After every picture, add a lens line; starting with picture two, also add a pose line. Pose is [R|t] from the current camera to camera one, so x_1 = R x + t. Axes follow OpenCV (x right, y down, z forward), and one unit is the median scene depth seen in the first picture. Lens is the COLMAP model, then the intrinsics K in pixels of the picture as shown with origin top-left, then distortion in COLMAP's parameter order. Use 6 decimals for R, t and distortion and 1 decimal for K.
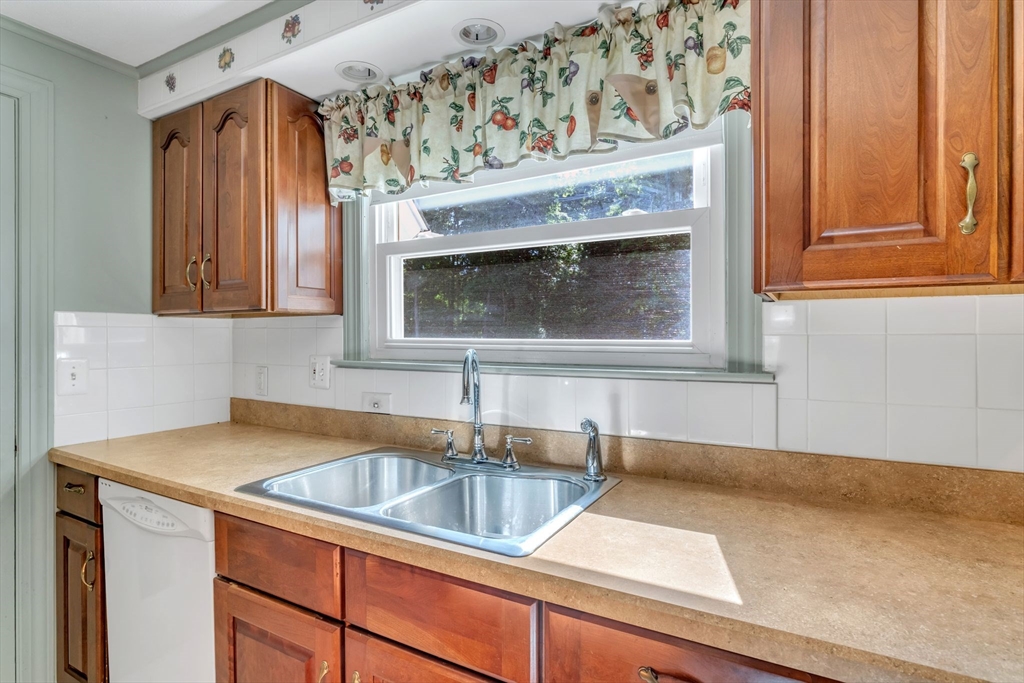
lens RADIAL K [[524.7, 0, 508.0], [0, 524.7, 338.6], [0, 0, 1]] dist [-0.020168, 0.009812]
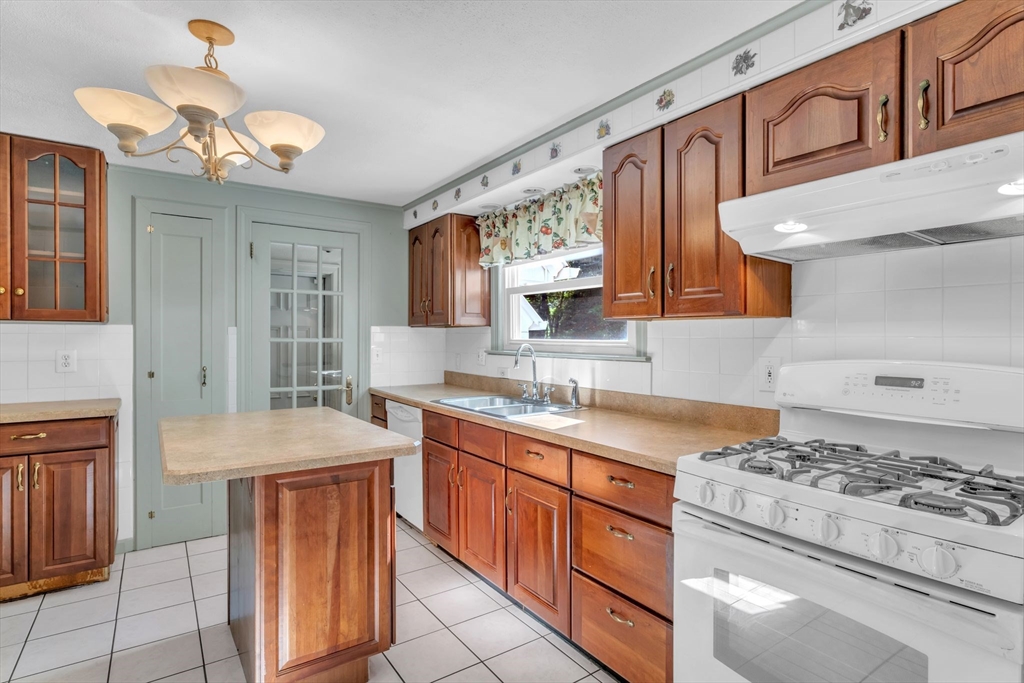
lens RADIAL K [[524.7, 0, 487.0], [0, 524.7, 345.3], [0, 0, 1]] dist [-0.020168, 0.009812]
pose [[0.879746, 0.010634, -0.475325, 0.696904], [-0.005381, 0.999909, 0.012410, -0.000072], [0.475413, -0.008360, 0.879723, -0.814157]]
